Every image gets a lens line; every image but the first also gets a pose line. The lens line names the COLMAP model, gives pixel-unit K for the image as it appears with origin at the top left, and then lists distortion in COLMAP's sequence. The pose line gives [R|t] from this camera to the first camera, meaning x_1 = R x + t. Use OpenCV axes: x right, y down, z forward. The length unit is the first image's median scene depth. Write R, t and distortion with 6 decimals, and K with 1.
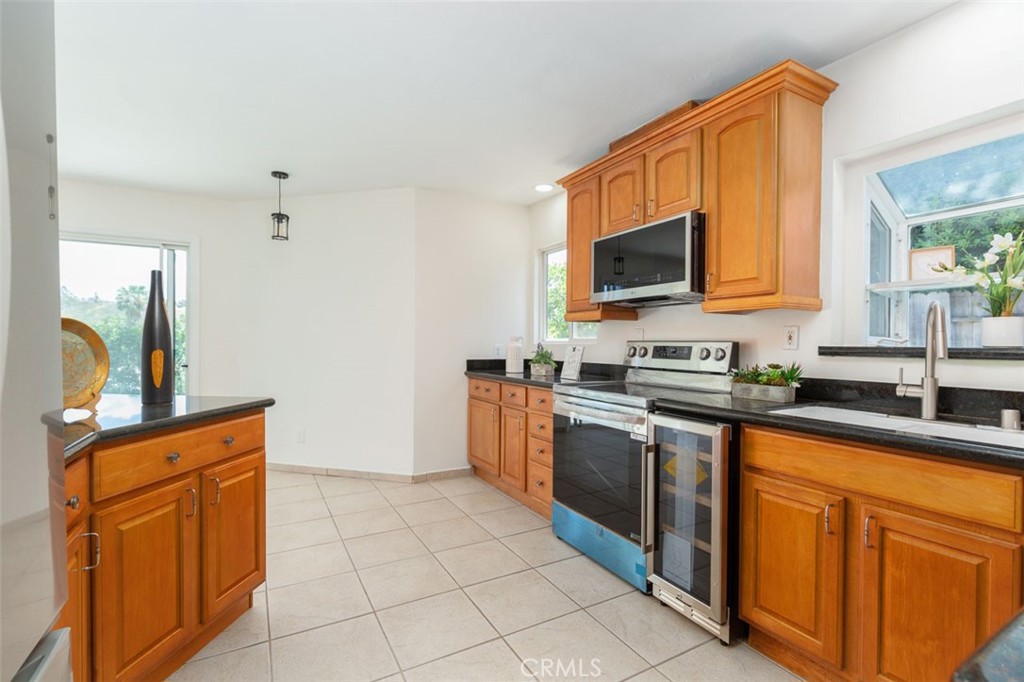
lens RADIAL K [[455.3, 0, 511.5], [0, 455.3, 343.8], [0, 0, 1]] dist [0.000072, -0.001420]
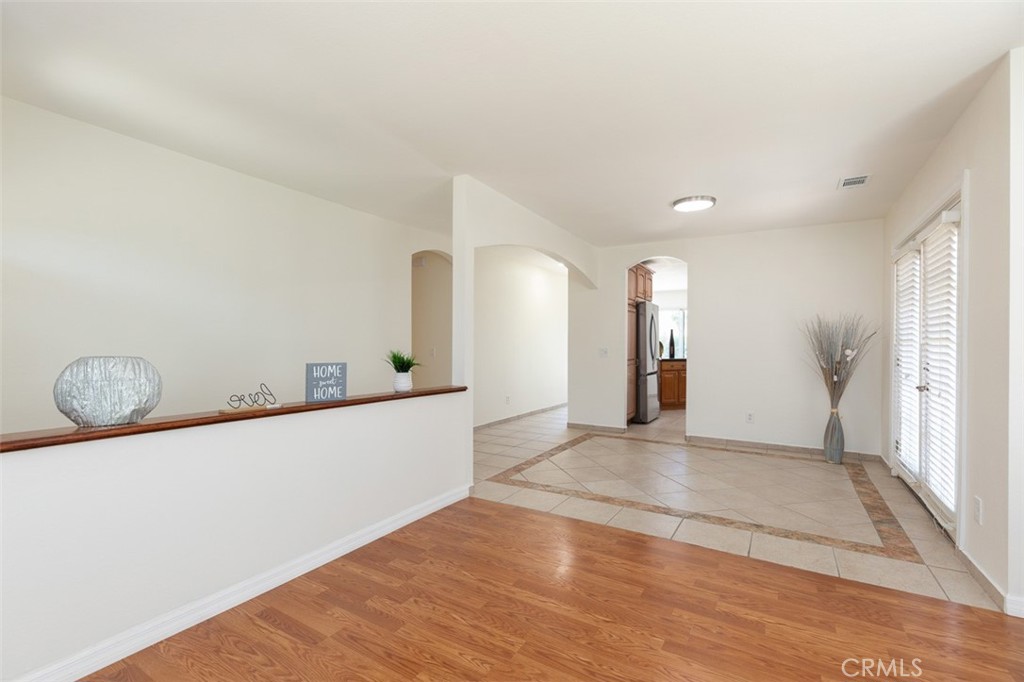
lens RADIAL K [[455.3, 0, 508.2], [0, 455.3, 345.6], [0, 0, 1]] dist [0.000072, -0.001420]
pose [[0.491150, 0.002541, -0.871071, 2.406431], [-0.013429, 0.999899, -0.004655, 0.050679], [0.870971, 0.013984, 0.491135, -2.694810]]
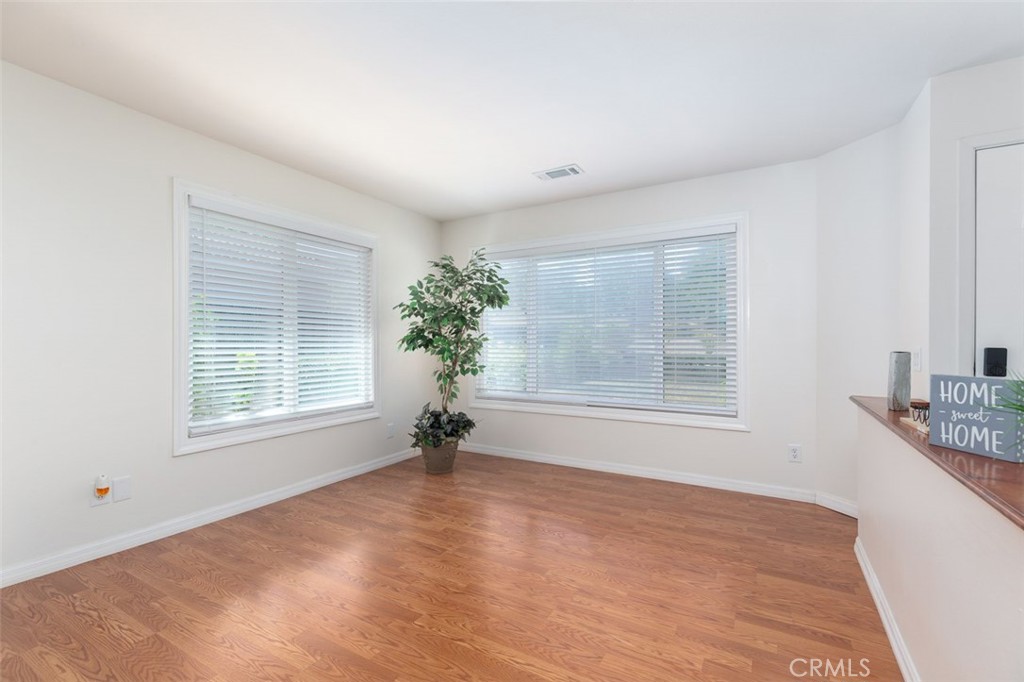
lens RADIAL K [[455.3, 0, 509.1], [0, 455.3, 342.0], [0, 0, 1]] dist [0.000072, -0.001420]
pose [[-0.510463, -0.003285, 0.859894, 0.740003], [0.006997, 0.999944, 0.007974, 0.041355], [-0.859871, 0.010087, -0.510411, -1.583581]]
